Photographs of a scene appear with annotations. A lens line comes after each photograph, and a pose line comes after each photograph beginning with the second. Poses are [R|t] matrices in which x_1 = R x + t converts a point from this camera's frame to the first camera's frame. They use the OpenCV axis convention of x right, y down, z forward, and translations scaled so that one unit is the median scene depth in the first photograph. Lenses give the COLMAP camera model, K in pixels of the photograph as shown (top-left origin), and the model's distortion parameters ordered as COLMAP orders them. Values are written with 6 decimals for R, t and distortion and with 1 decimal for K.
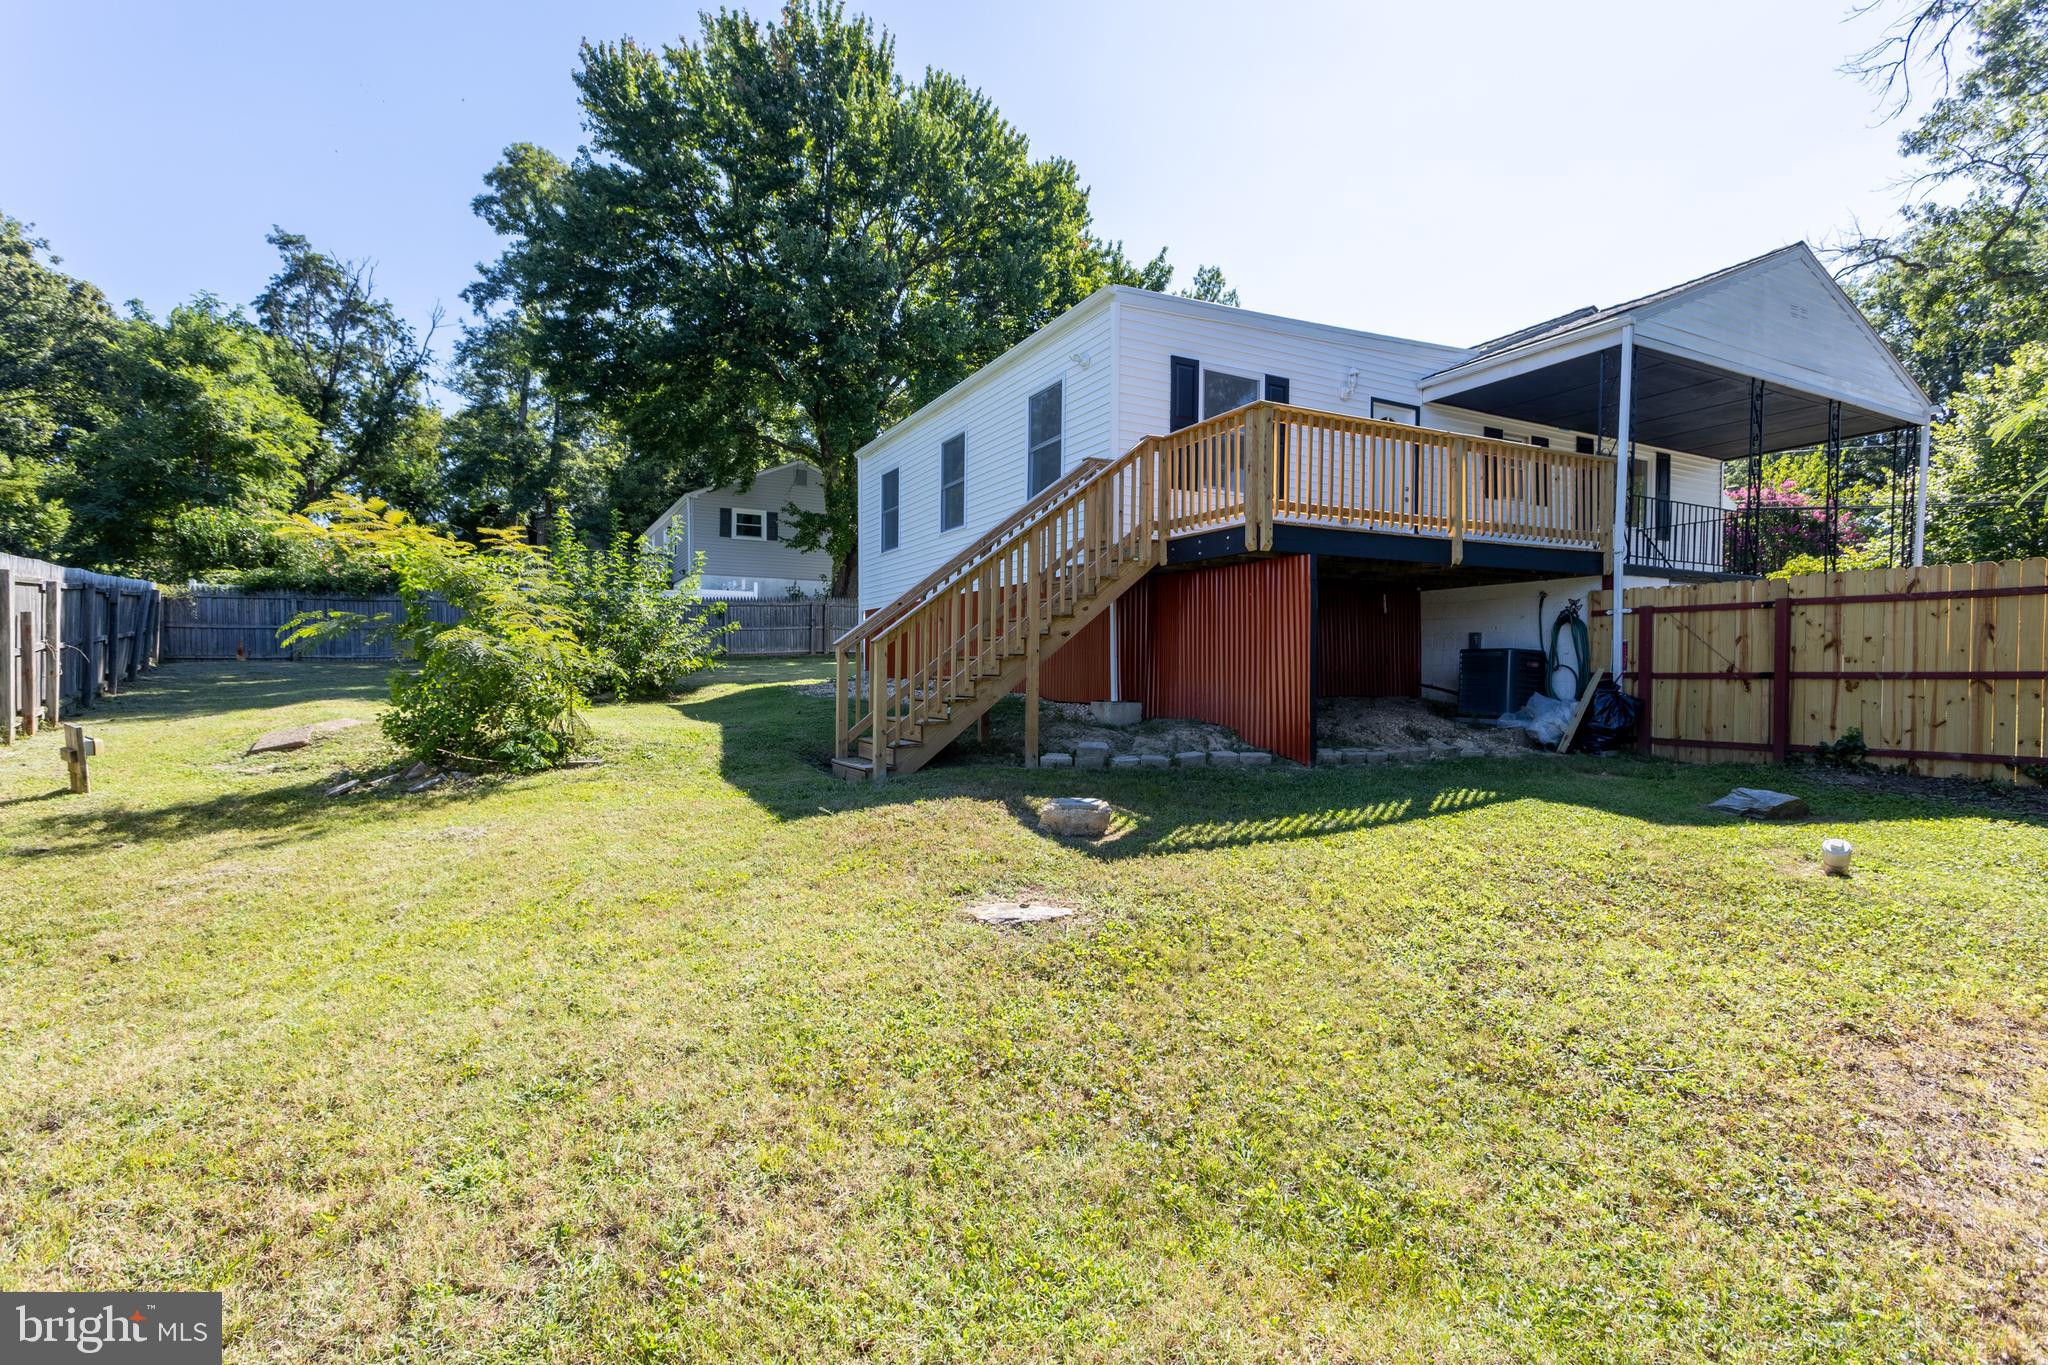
lens RADIAL K [[957.3, 0, 1037.5], [0, 957.3, 677.9], [0, 0, 1]] dist [0.009137, -0.000618]
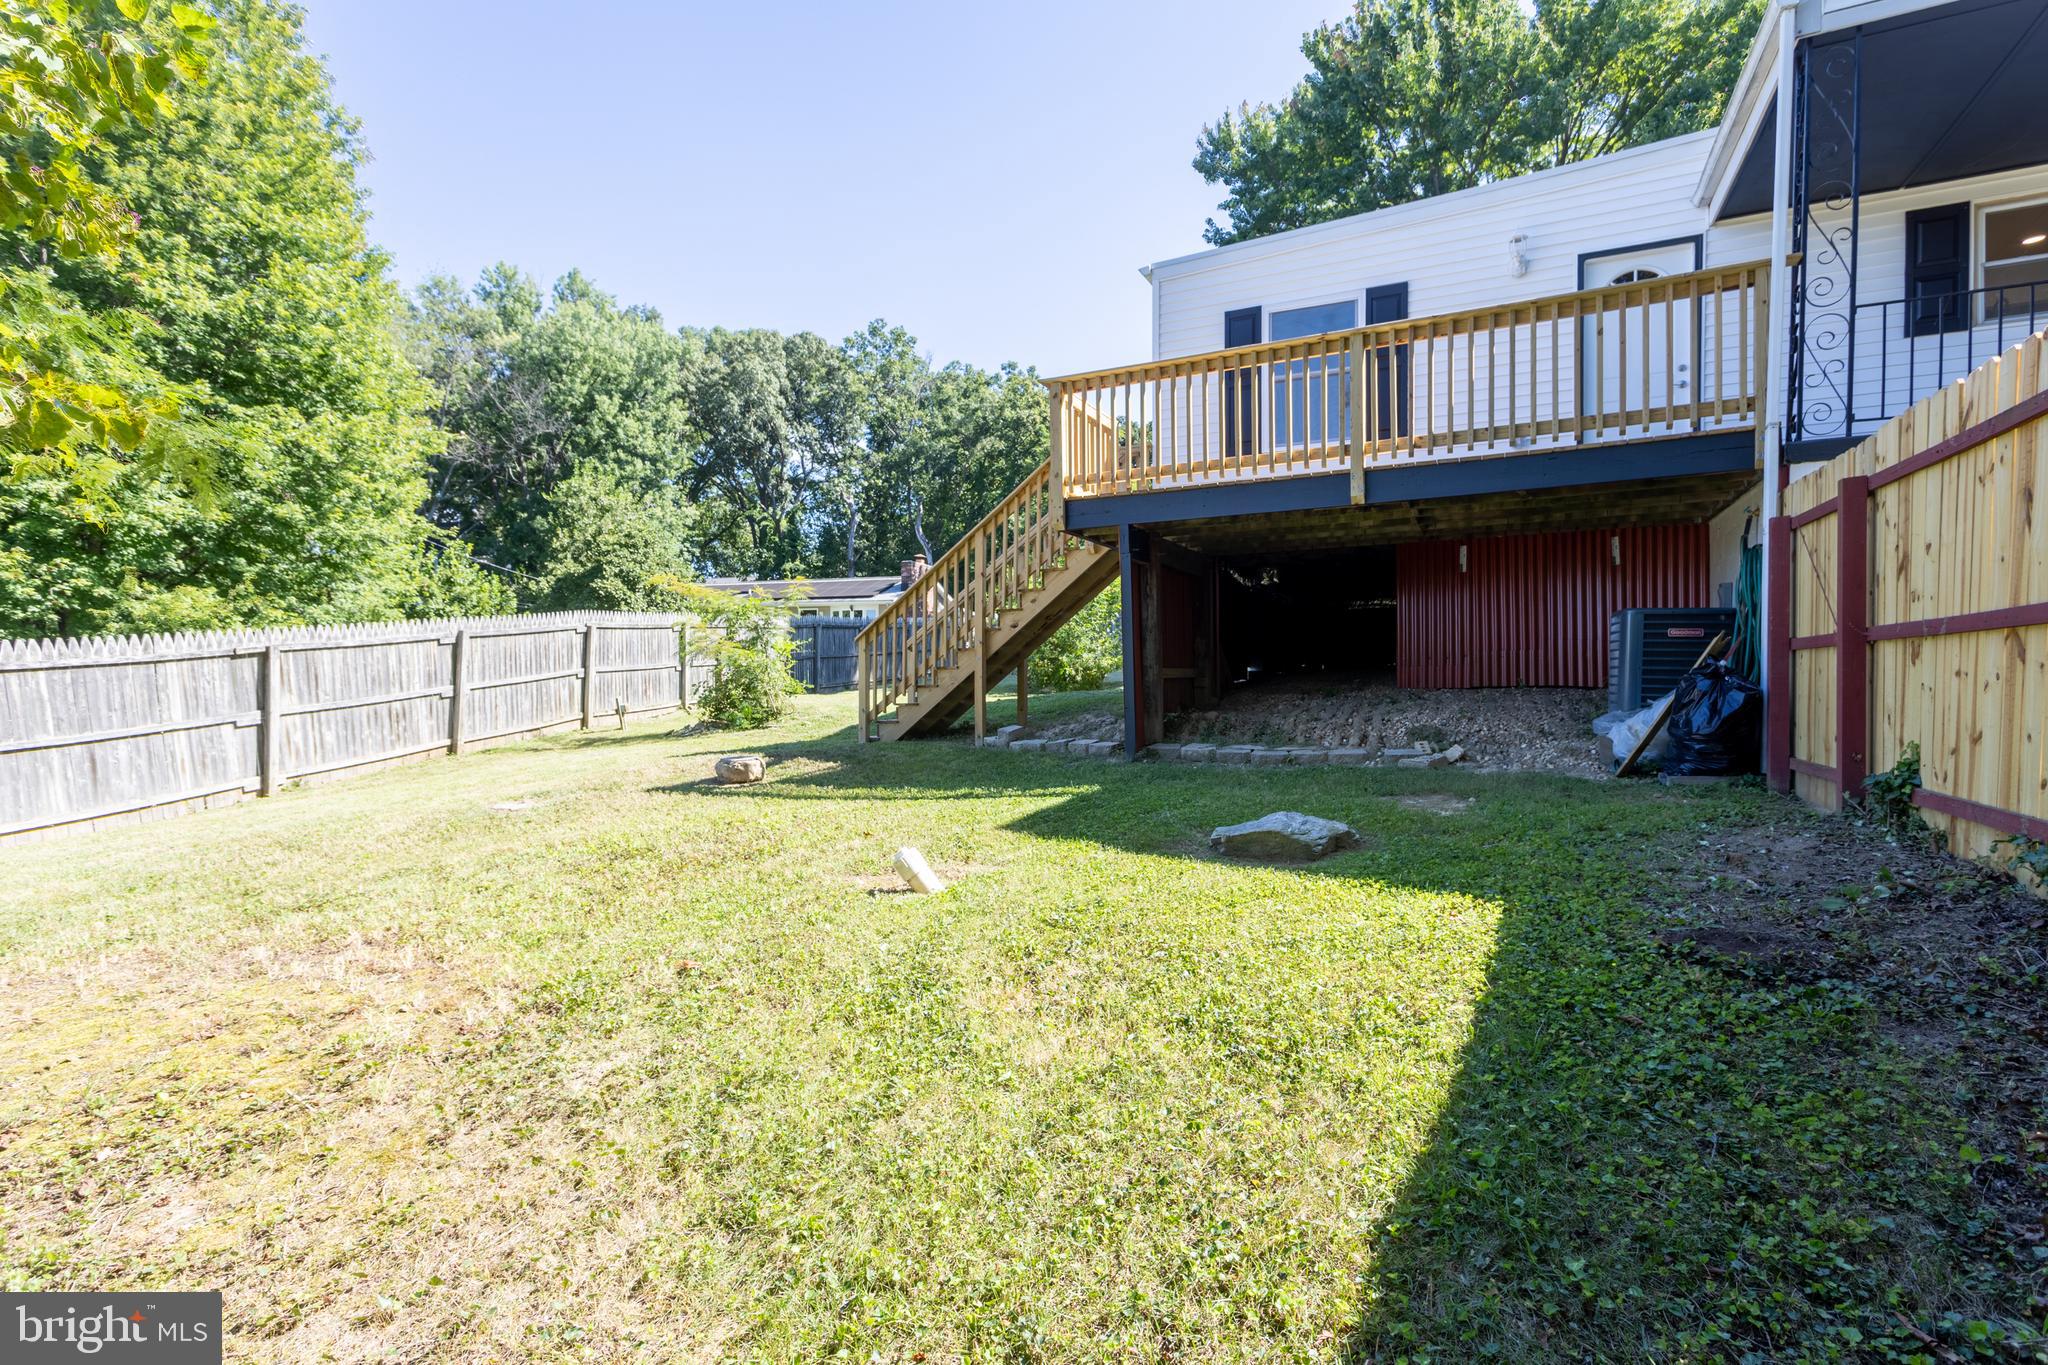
lens RADIAL K [[957.3, 0, 1022.9], [0, 957.3, 678.1], [0, 0, 1]] dist [0.009137, -0.000618]
pose [[0.601799, -0.006168, -0.798623, 0.715967], [0.004802, 0.999980, -0.004104, 0.015360], [0.798633, -0.001366, 0.601817, 0.280366]]
